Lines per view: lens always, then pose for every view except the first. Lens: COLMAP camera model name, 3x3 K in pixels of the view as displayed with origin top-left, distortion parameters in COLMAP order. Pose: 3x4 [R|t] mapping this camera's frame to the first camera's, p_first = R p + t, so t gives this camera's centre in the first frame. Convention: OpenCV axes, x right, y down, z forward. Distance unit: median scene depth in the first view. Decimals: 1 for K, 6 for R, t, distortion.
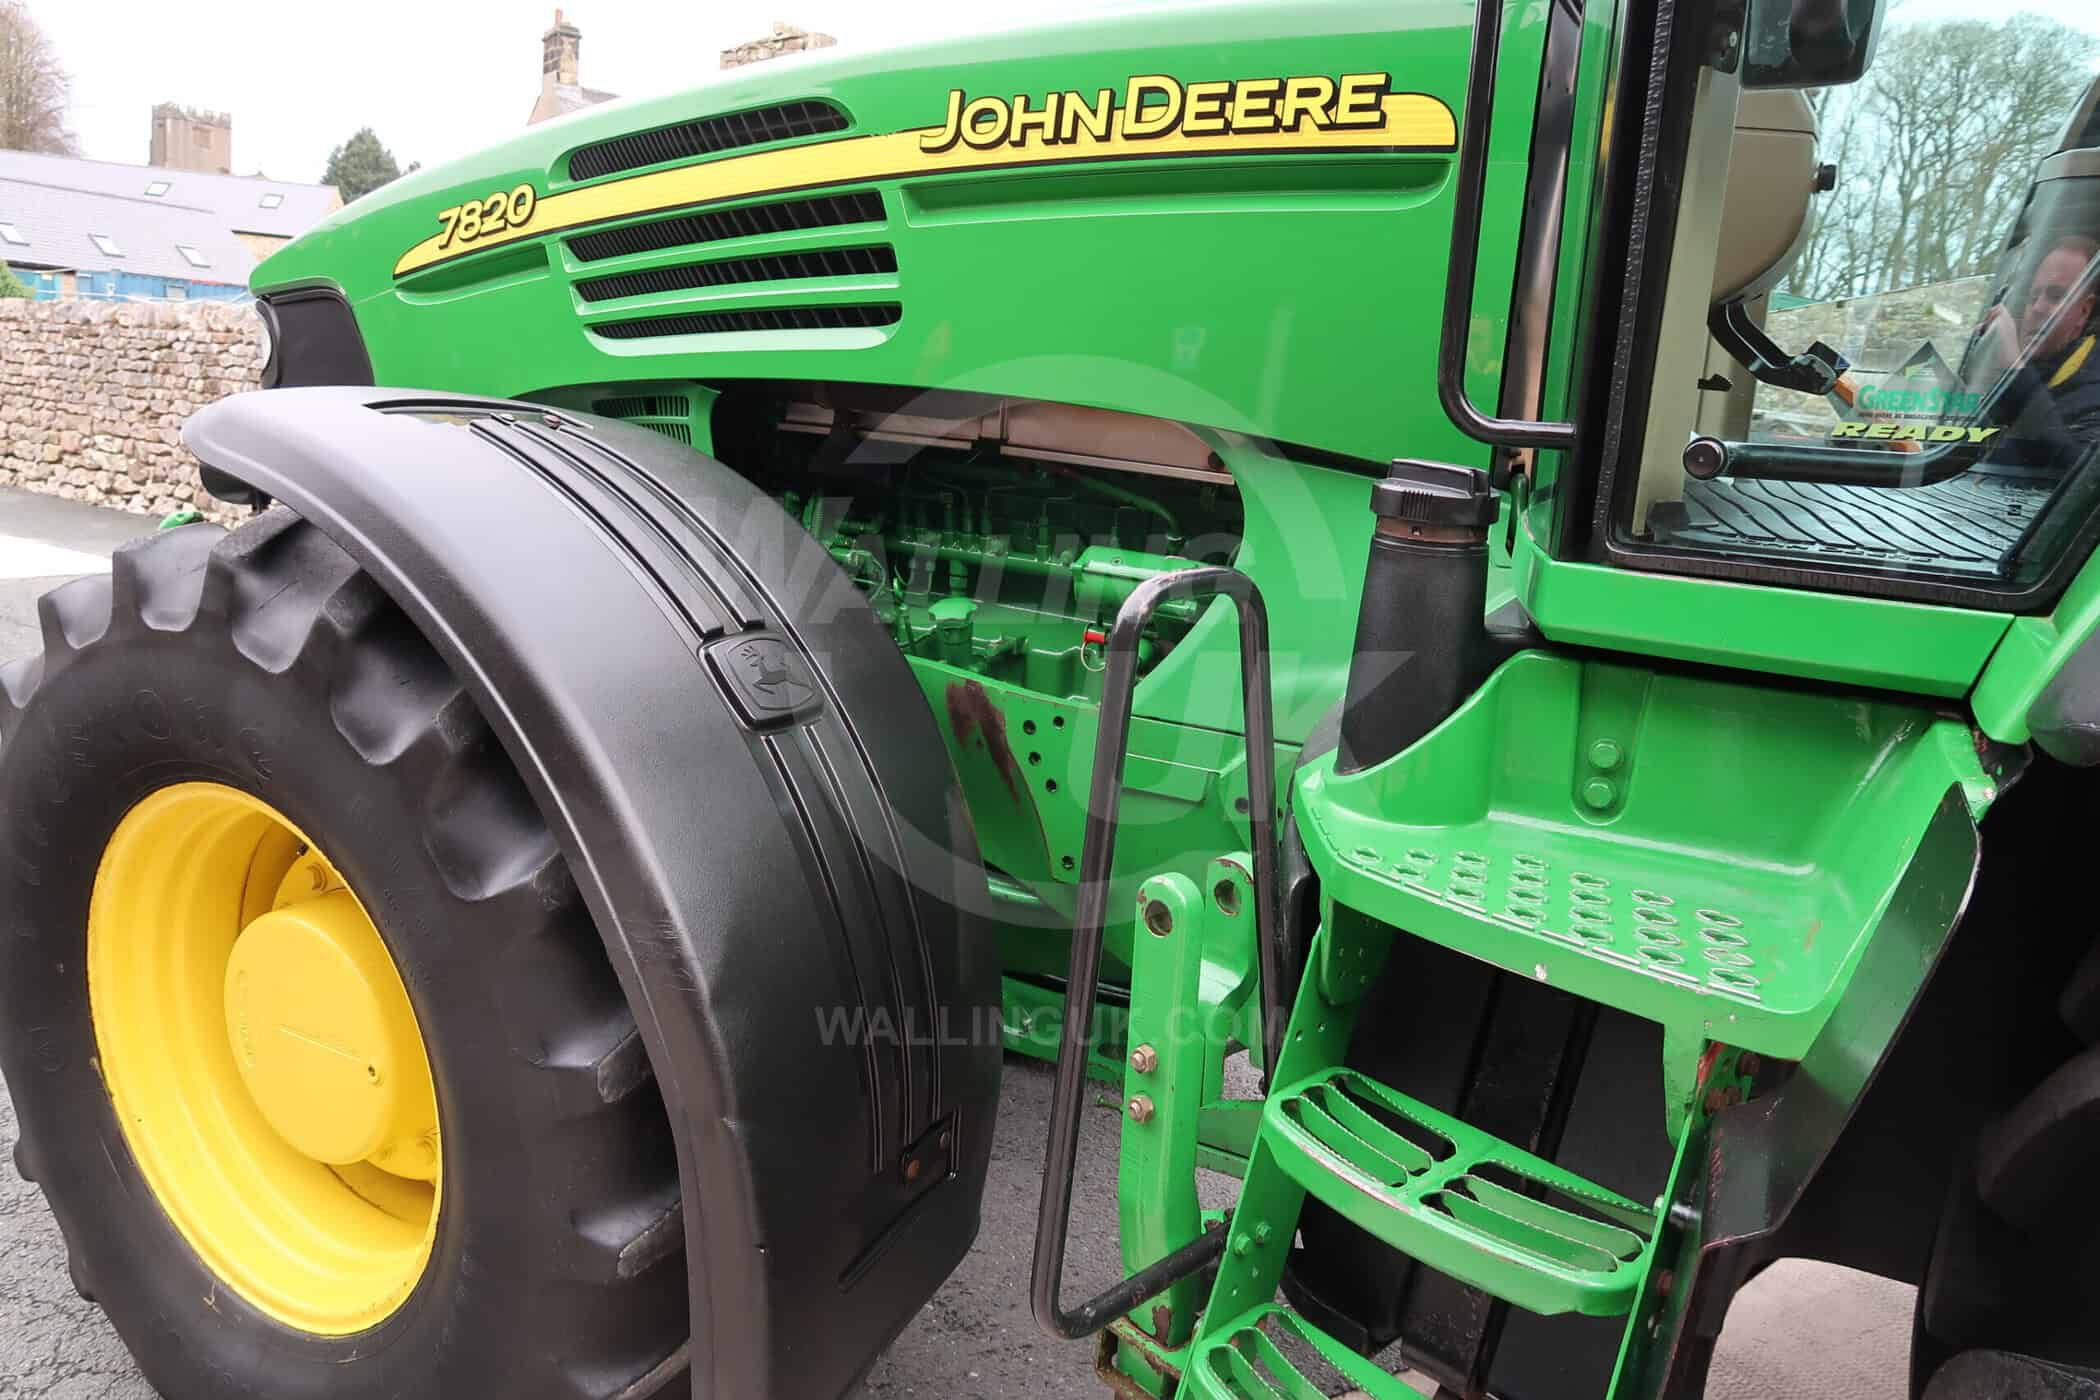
lens RADIAL K [[1453.0, 0, 1037.1], [0, 1453.0, 695.9], [0, 0, 1]] dist [-0.015667, -0.001599]
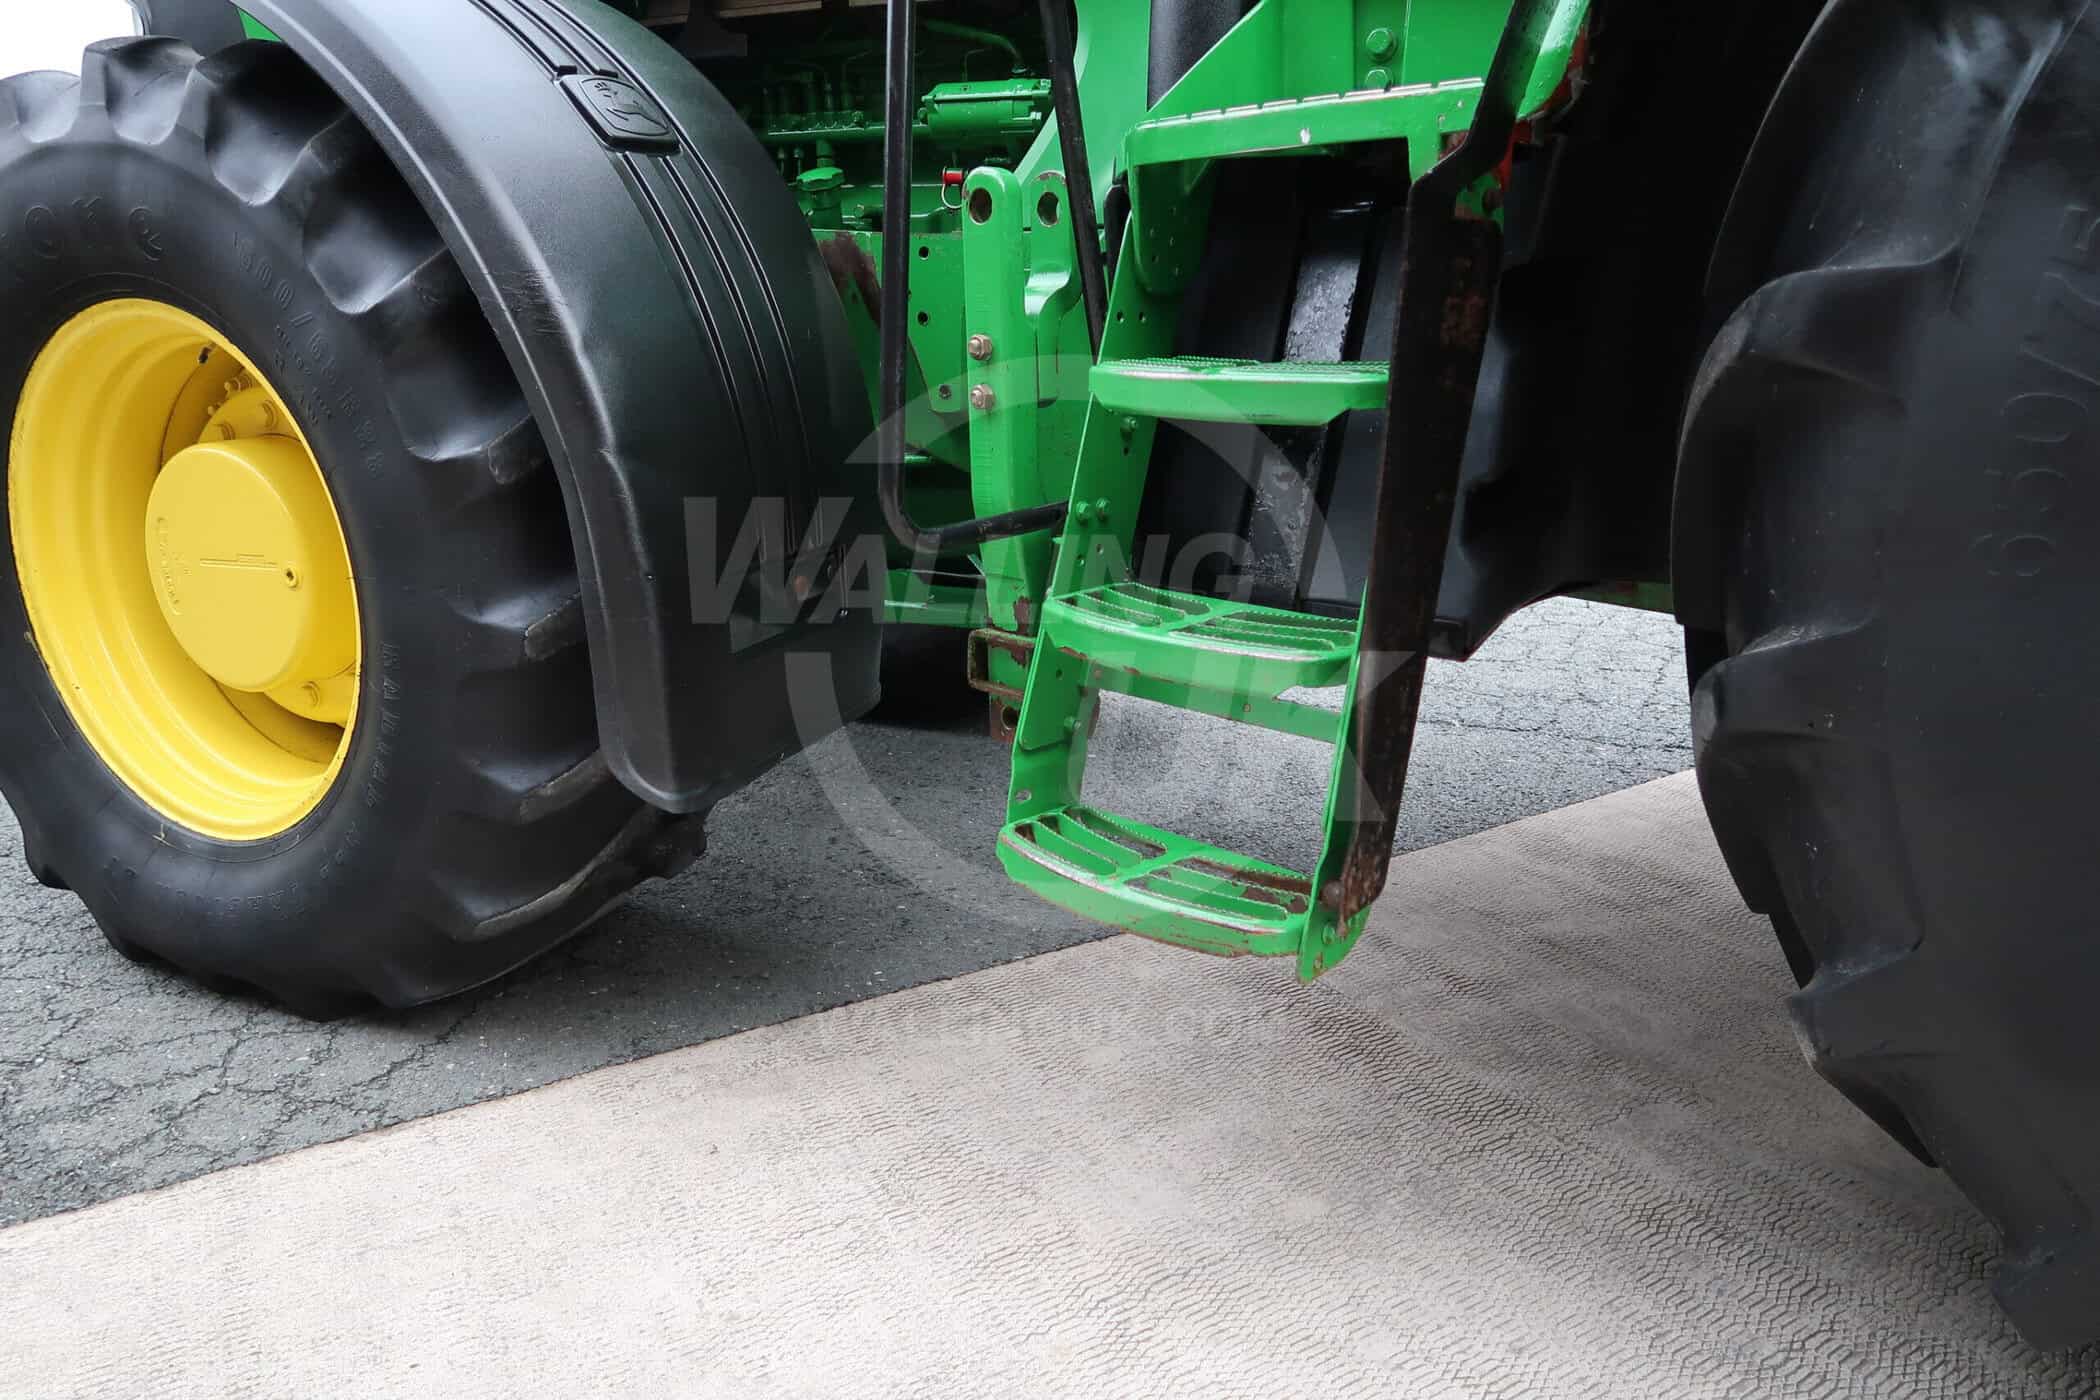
lens RADIAL K [[1453.0, 0, 1034.2], [0, 1453.0, 686.0], [0, 0, 1]] dist [-0.015667, -0.001599]
pose [[0.996448, -0.079916, 0.026540, 0.045226], [0.078856, 0.996129, 0.038835, 0.324599], [-0.029540, -0.036604, 0.998893, -0.071570]]
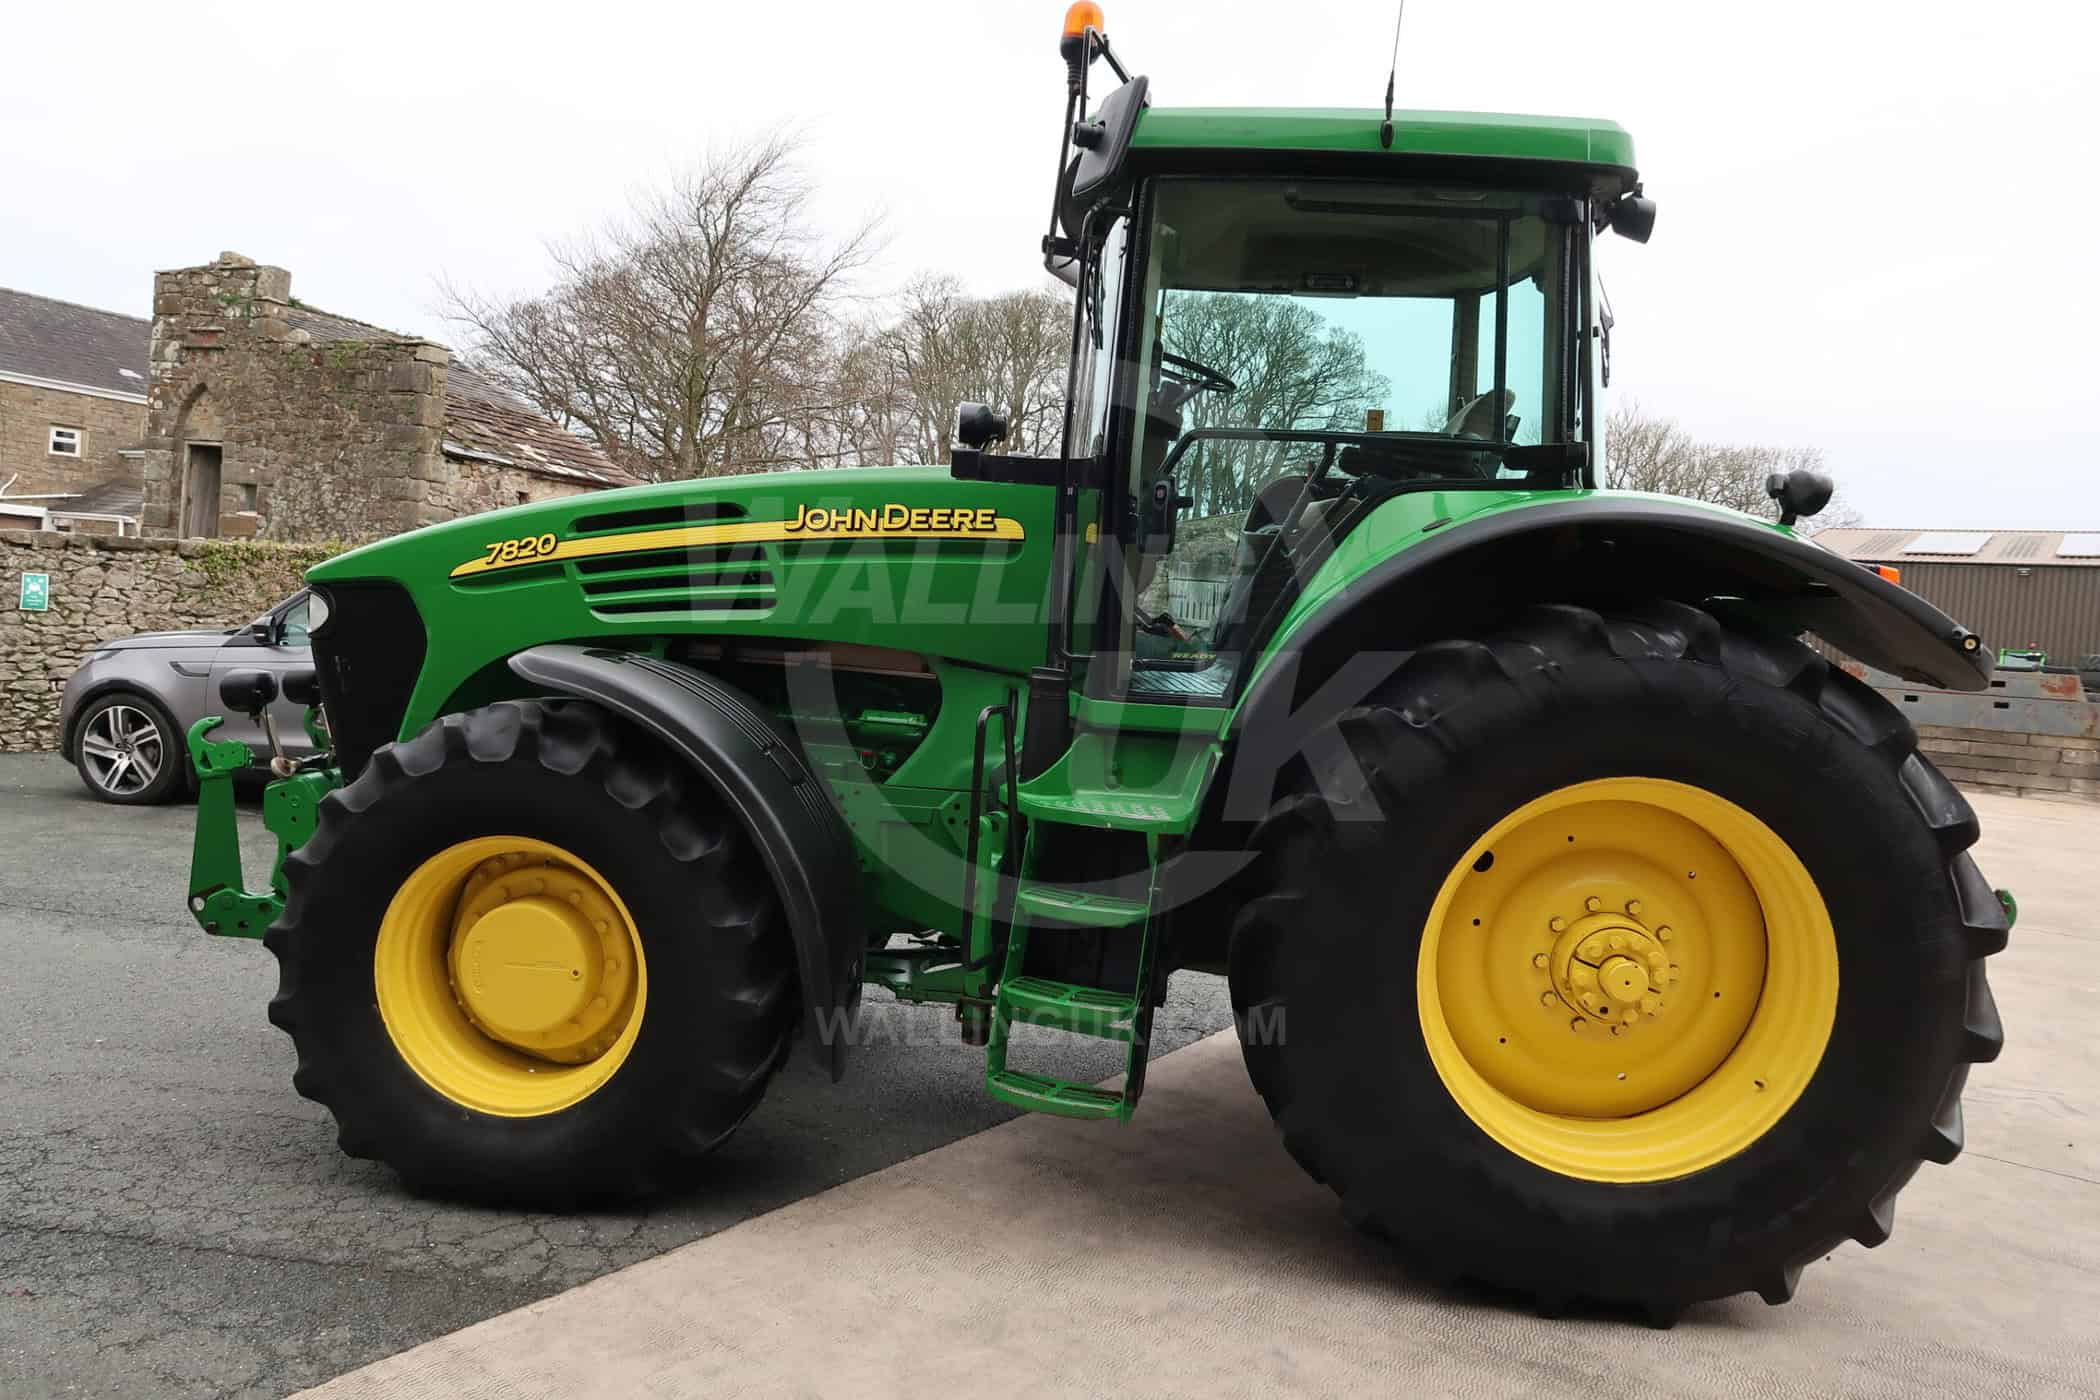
lens RADIAL K [[1453.0, 0, 1031.9], [0, 1453.0, 697.9], [0, 0, 1]] dist [-0.015667, -0.001599]
pose [[0.918564, -0.035250, 0.393697, -0.627962], [0.086519, 0.989793, -0.113241, 0.153719], [-0.385687, 0.138082, 0.912238, -1.123968]]
